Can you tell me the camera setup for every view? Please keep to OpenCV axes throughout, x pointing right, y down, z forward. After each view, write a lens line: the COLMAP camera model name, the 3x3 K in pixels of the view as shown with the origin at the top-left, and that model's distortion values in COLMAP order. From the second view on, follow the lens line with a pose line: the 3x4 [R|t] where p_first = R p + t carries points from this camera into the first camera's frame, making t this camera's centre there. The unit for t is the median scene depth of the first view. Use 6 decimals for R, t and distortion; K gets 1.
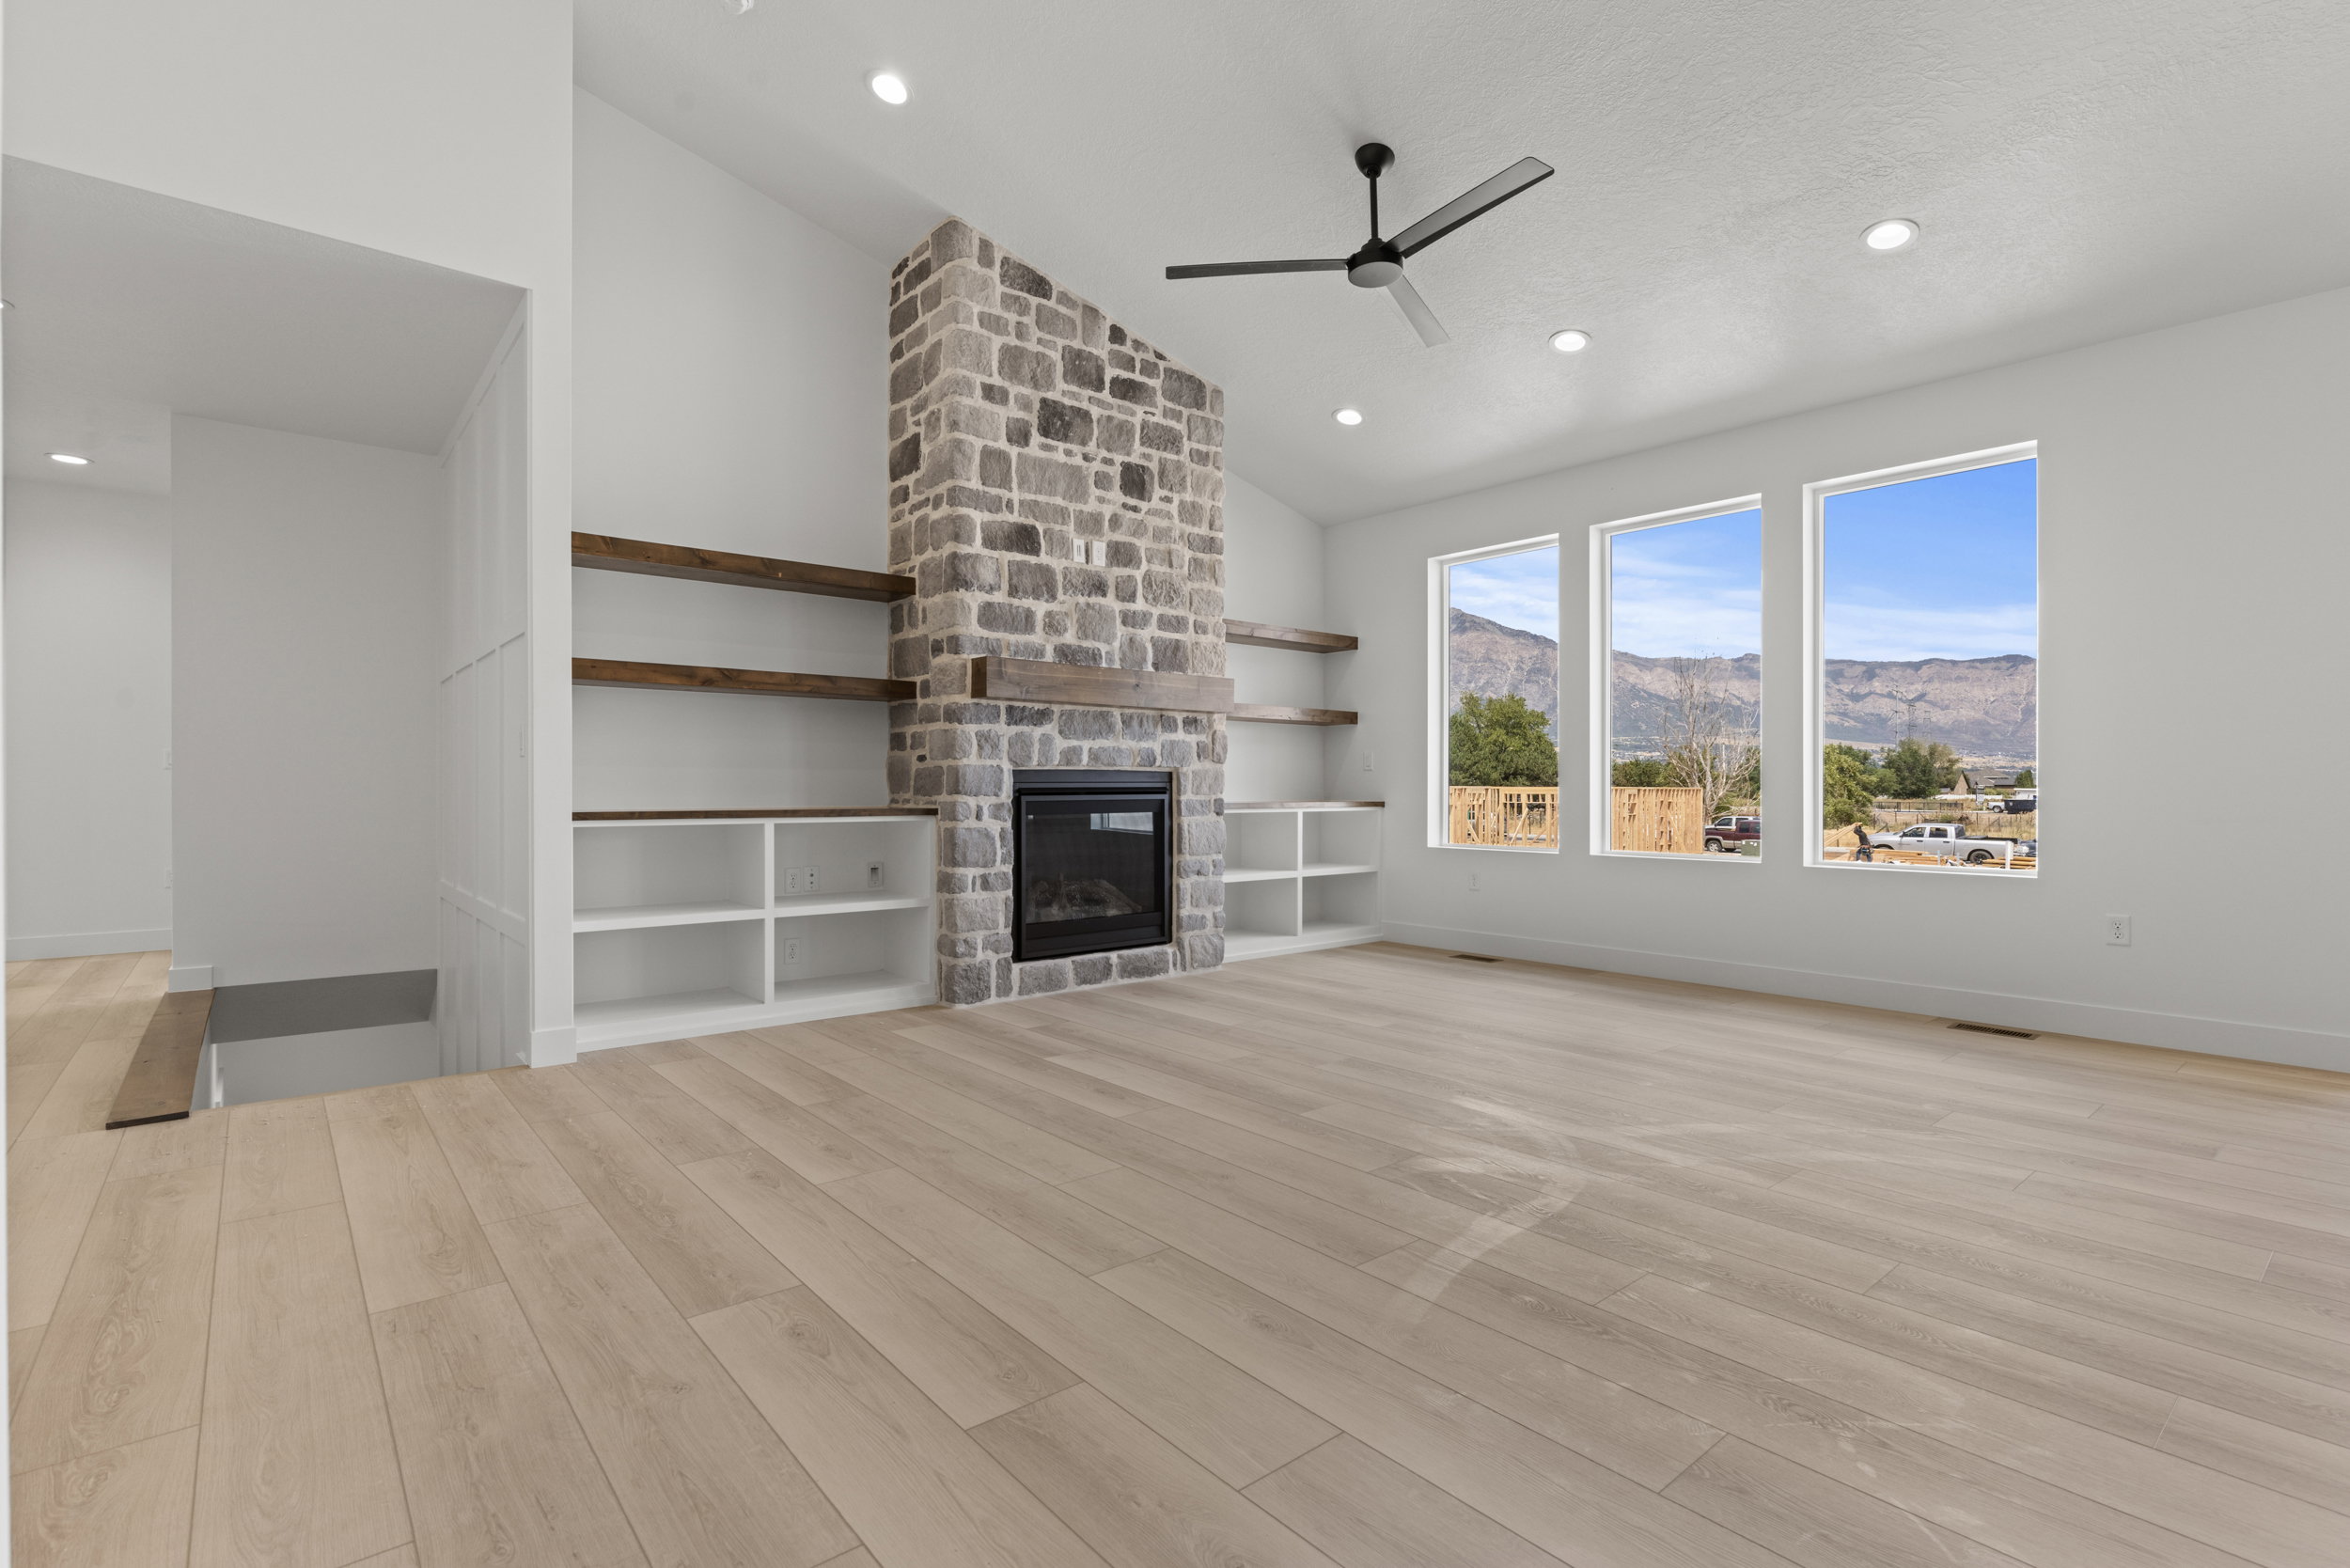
lens RADIAL K [[1126.6, 0, 1205.4], [0, 1126.6, 787.7], [0, 0, 1]] dist [0.001060, -0.000211]
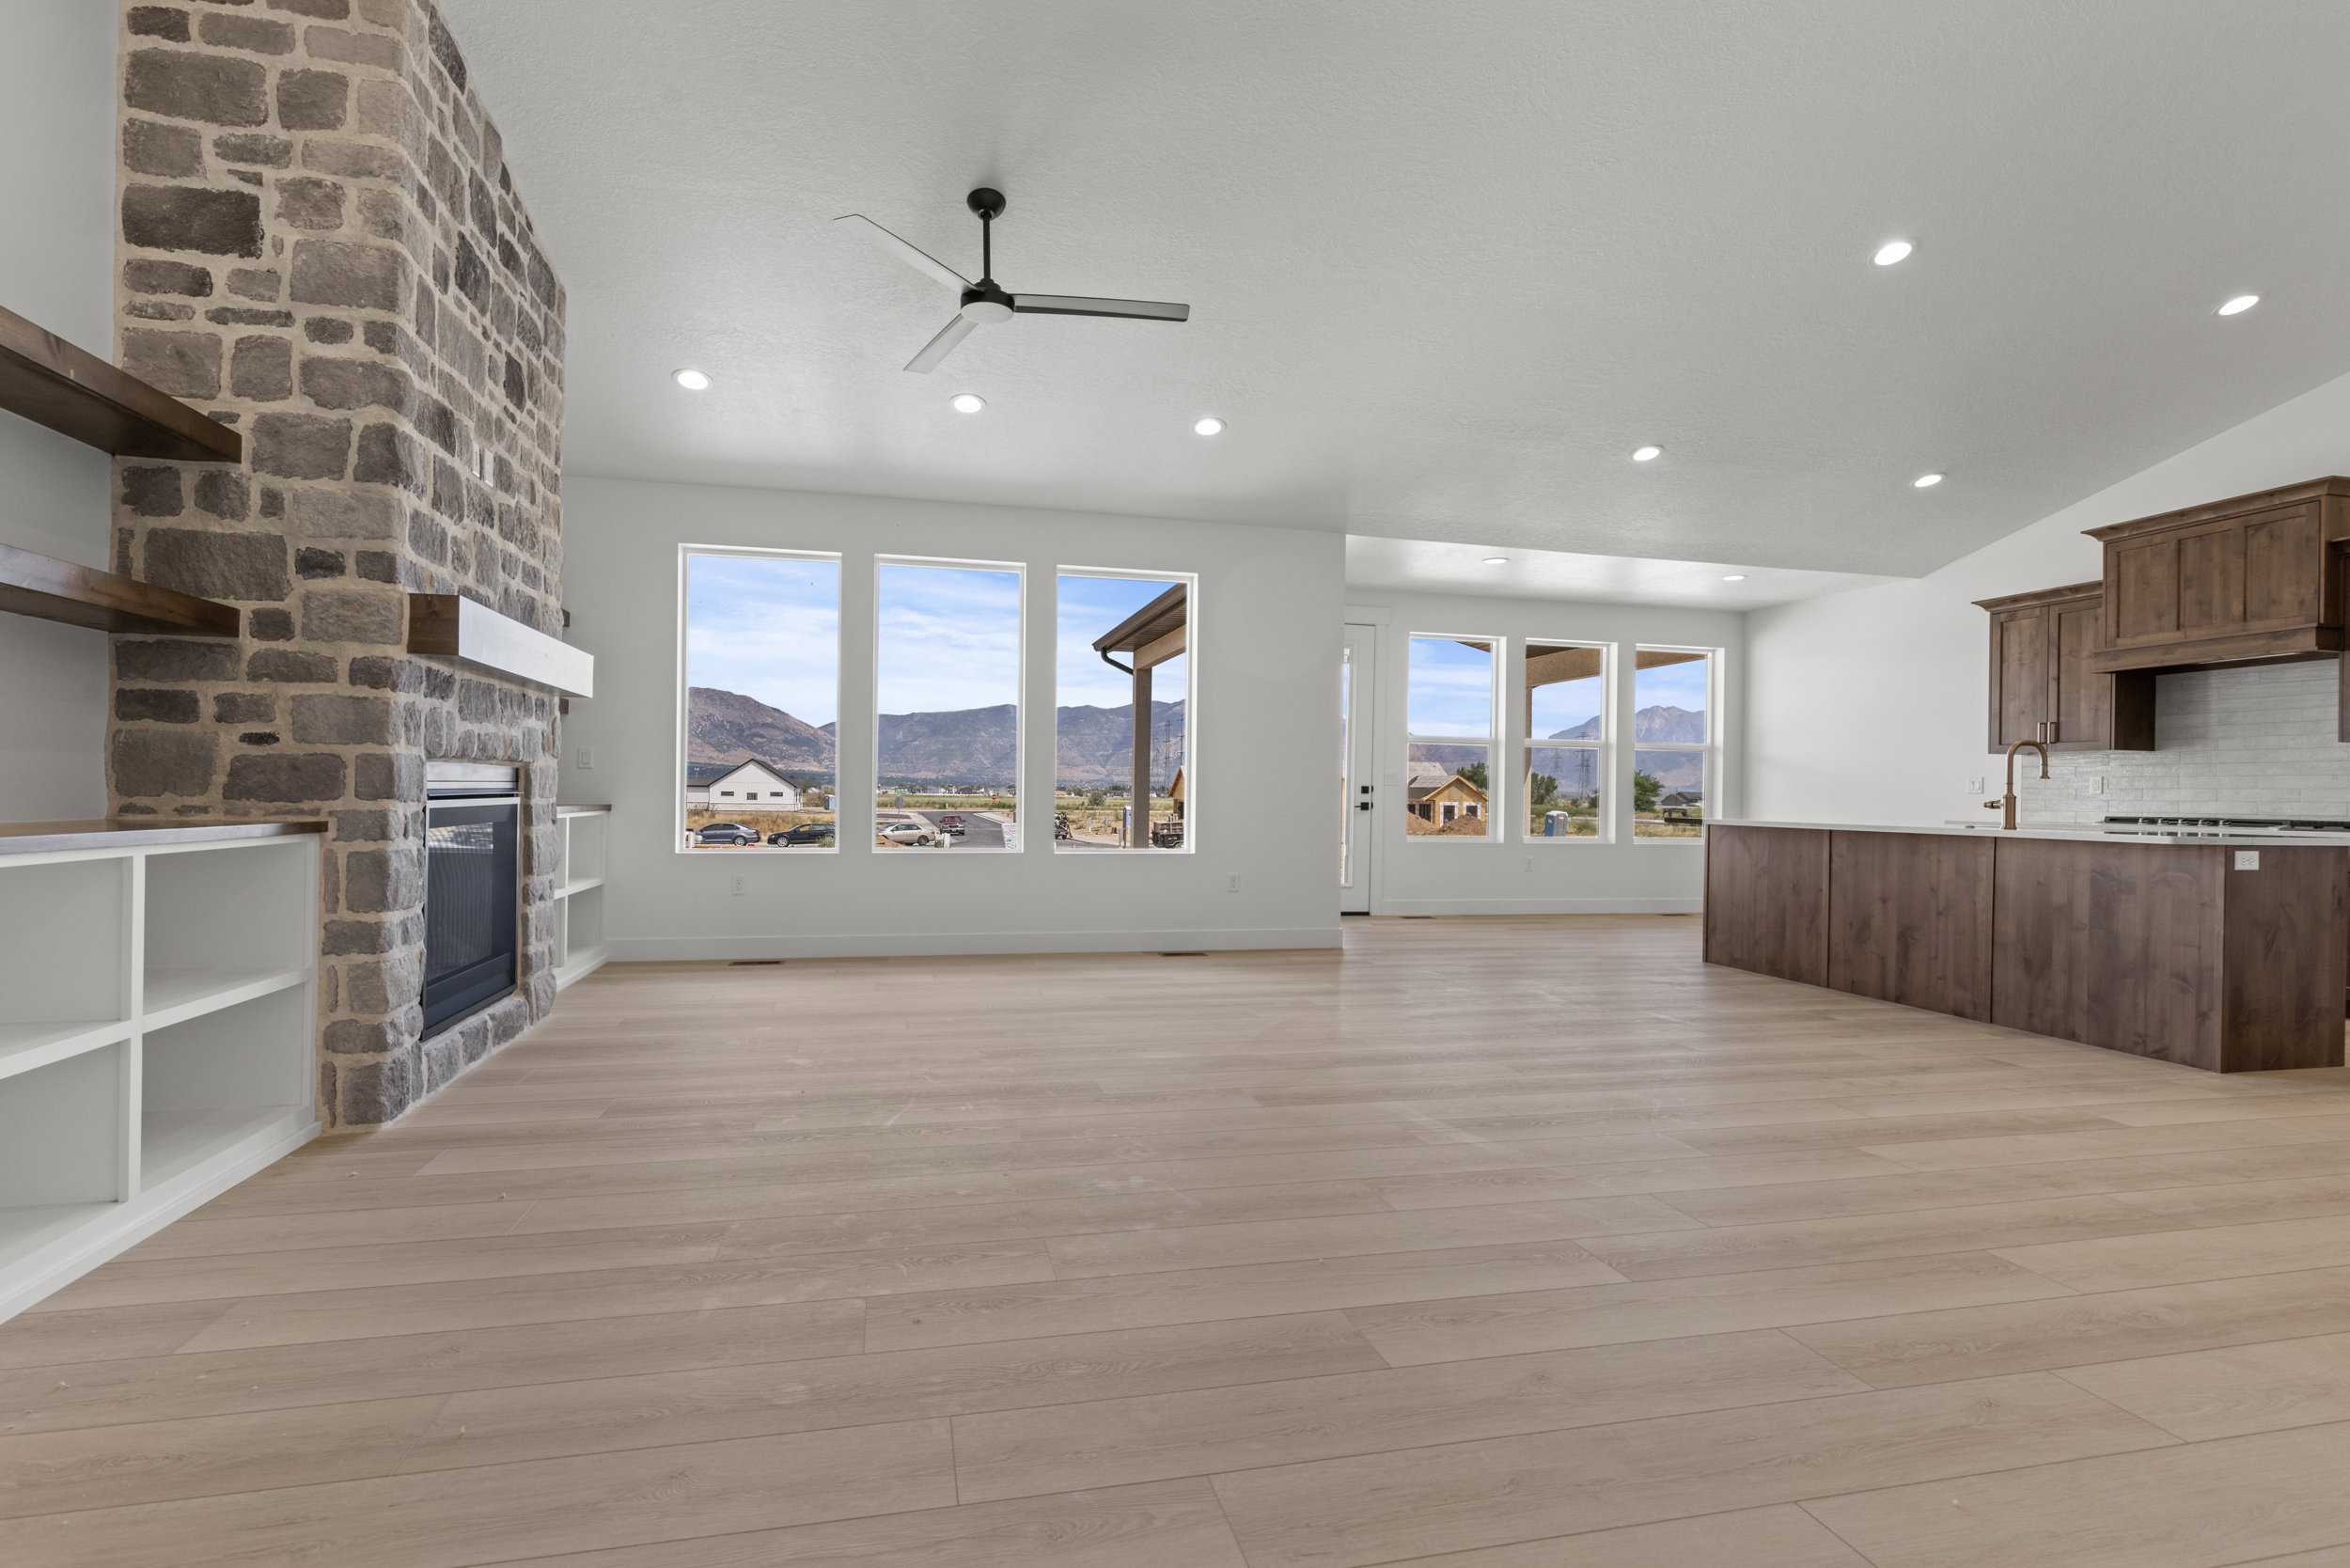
lens RADIAL K [[1079.6, 0, 1184.4], [0, 1079.6, 786.7], [0, 0, 1]] dist [-0.002550, -0.000046]
pose [[0.455248, 0.010667, 0.890301, -0.523413], [-0.014132, 0.999889, -0.004754, -0.004508], [-0.890253, -0.010417, 0.455348, 0.287484]]
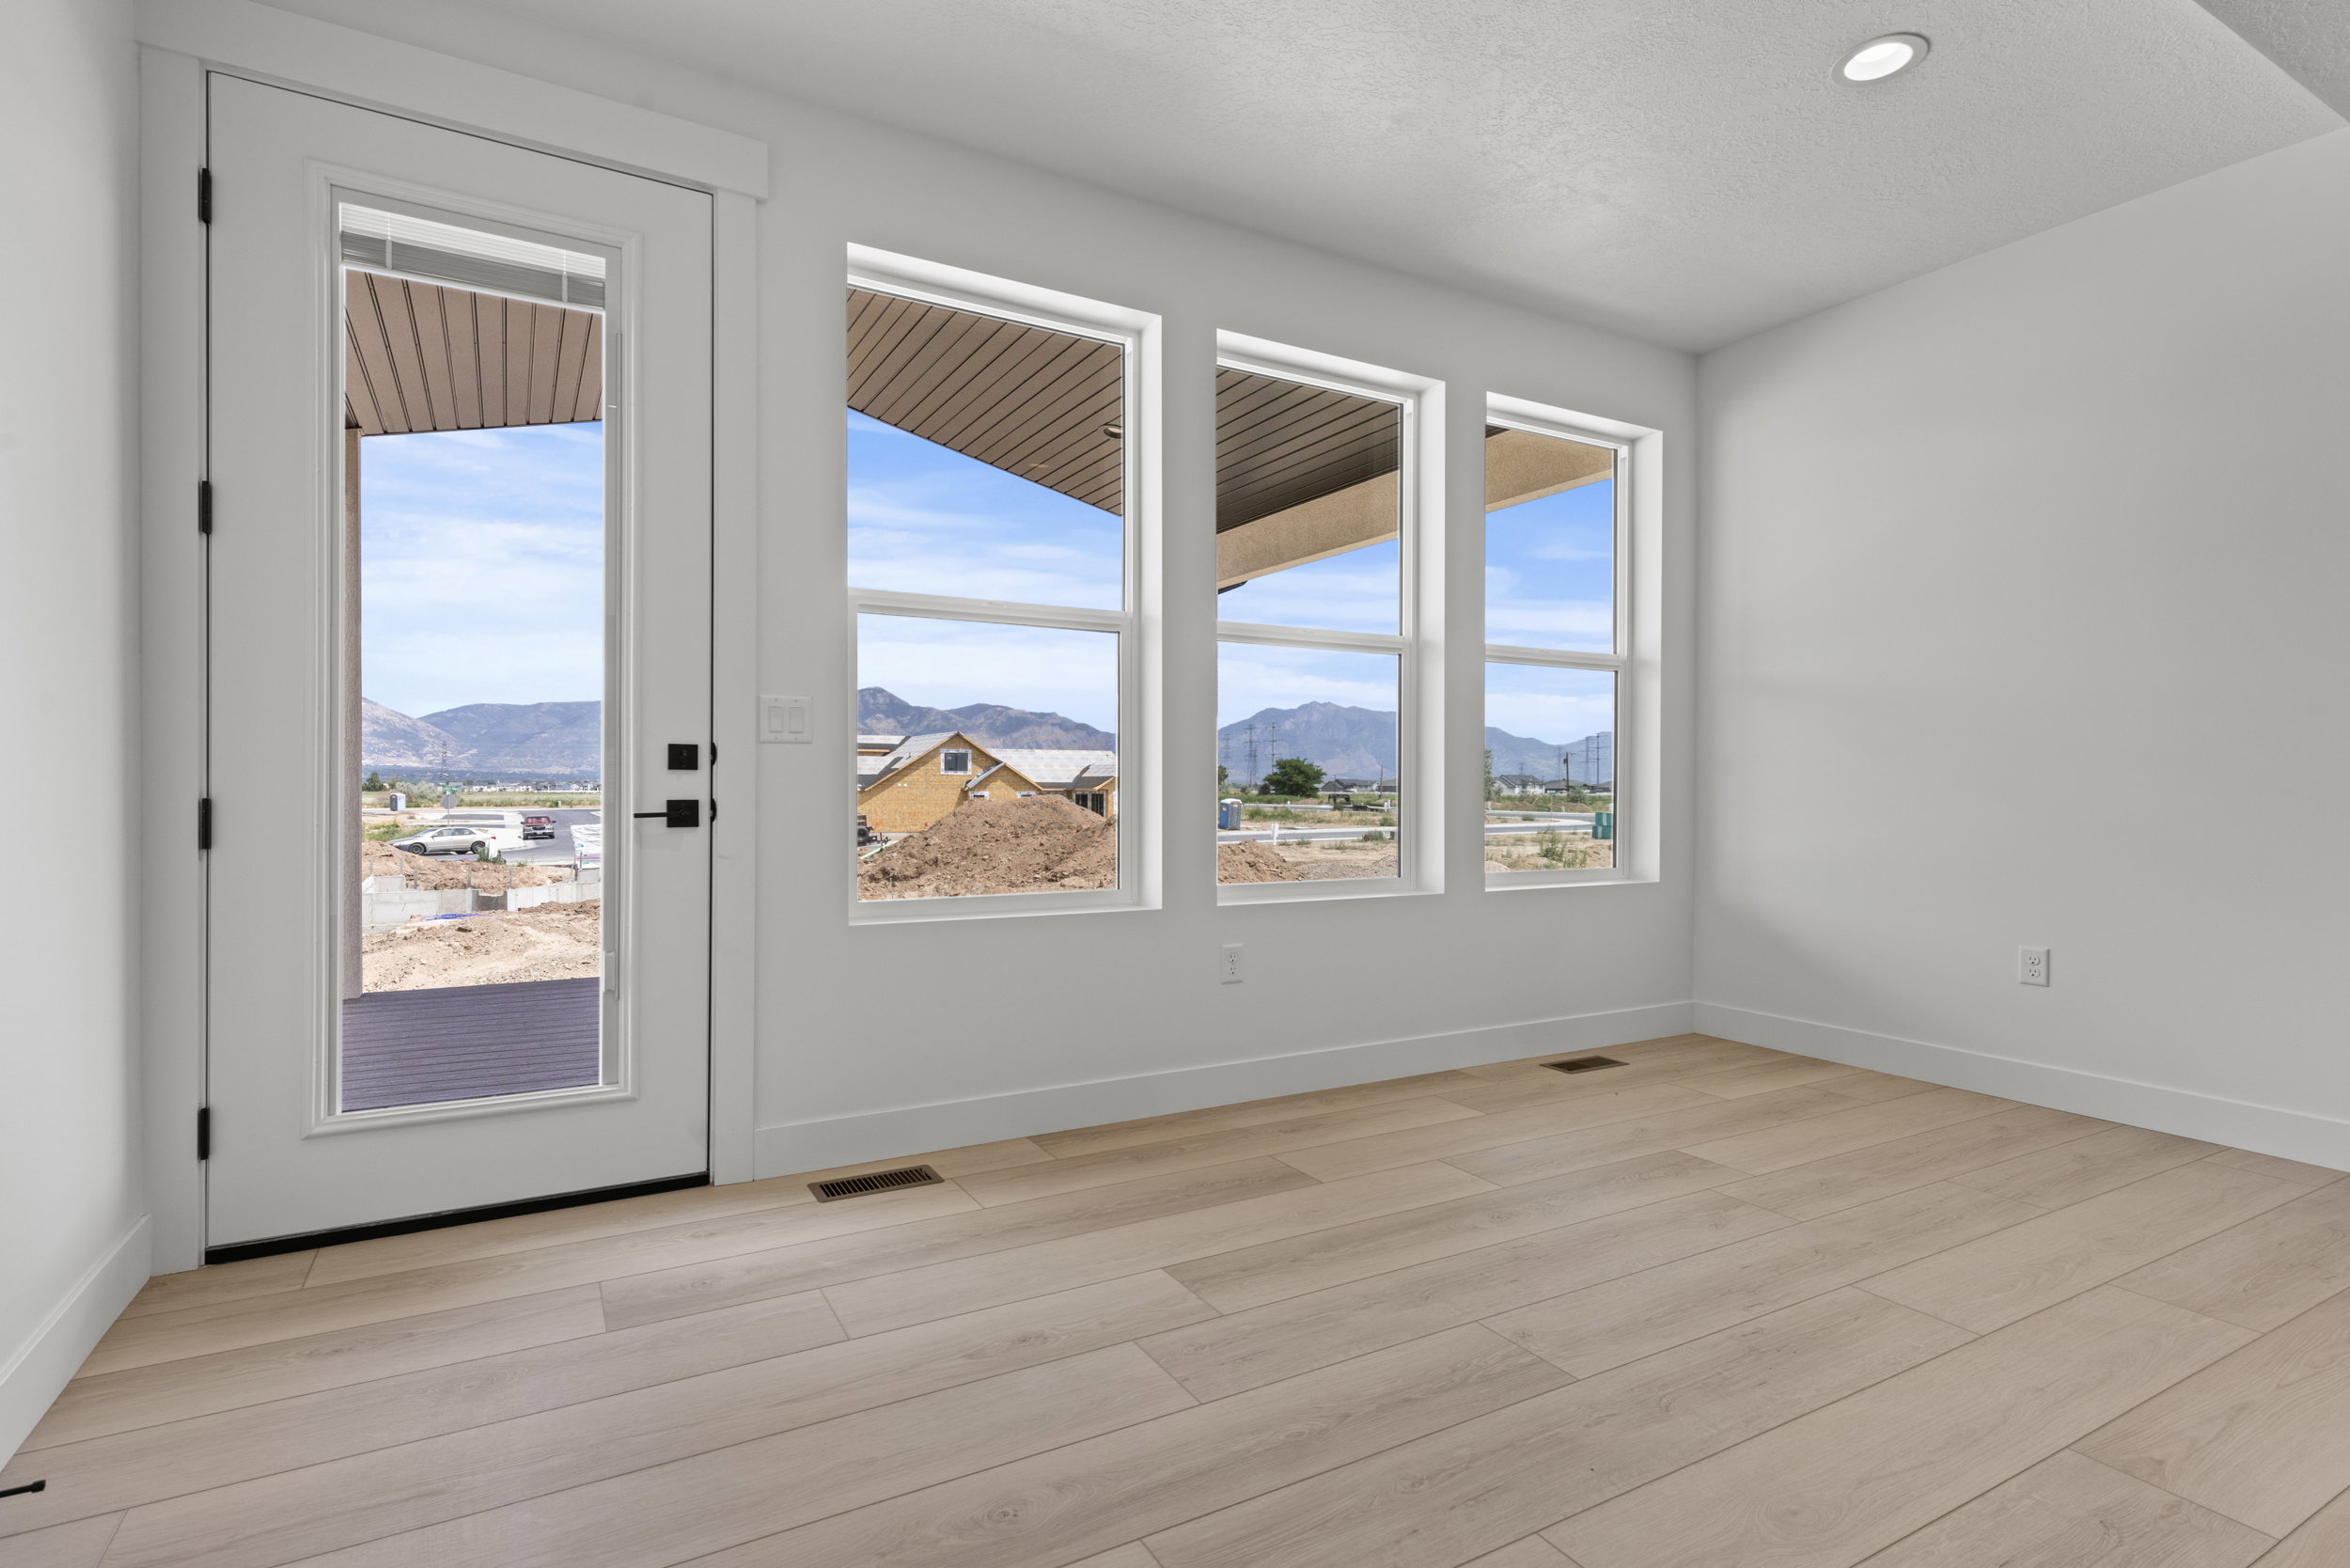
lens RADIAL K [[1092.1, 0, 1163.3], [0, 1092.1, 789.2], [0, 0, 1]] dist [0.001893, 0.000144]
pose [[0.199125, -0.003516, 0.979968, 0.688115], [-0.000368, 0.999993, 0.003662, 0.002349], [-0.979974, -0.001090, 0.199122, 0.503132]]
